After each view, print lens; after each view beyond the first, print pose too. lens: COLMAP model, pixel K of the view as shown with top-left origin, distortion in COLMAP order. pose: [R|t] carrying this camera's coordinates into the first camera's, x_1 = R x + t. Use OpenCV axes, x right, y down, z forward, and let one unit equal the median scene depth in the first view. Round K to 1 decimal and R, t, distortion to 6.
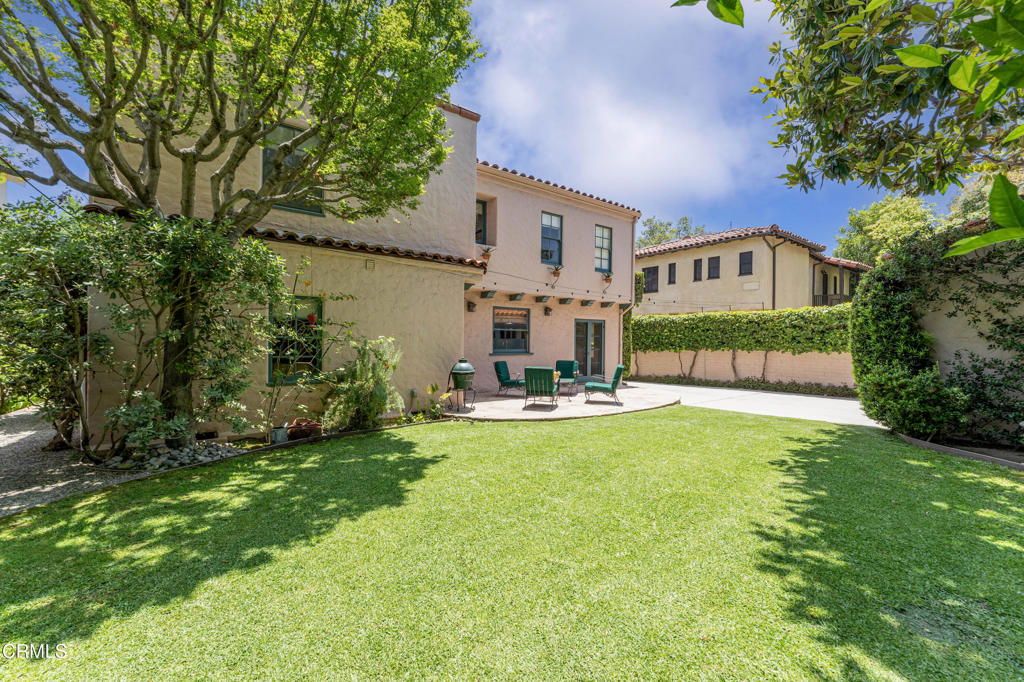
lens RADIAL K [[425.0, 0, 515.8], [0, 425.0, 342.8], [0, 0, 1]] dist [-0.000606, -0.000486]
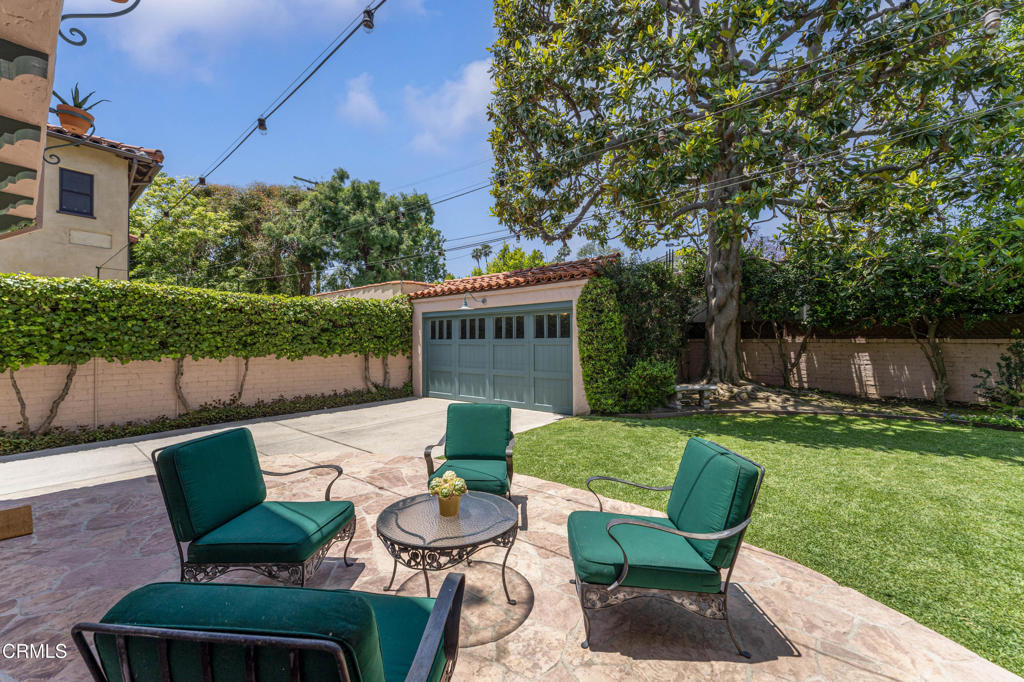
lens RADIAL K [[425.0, 0, 512.7], [0, 425.0, 339.8], [0, 0, 1]] dist [-0.000606, -0.000486]
pose [[-0.193092, -0.005850, 0.981163, -0.088055], [-0.003739, 0.999979, 0.005226, -0.008938], [-0.981174, -0.002660, -0.193110, 0.590014]]
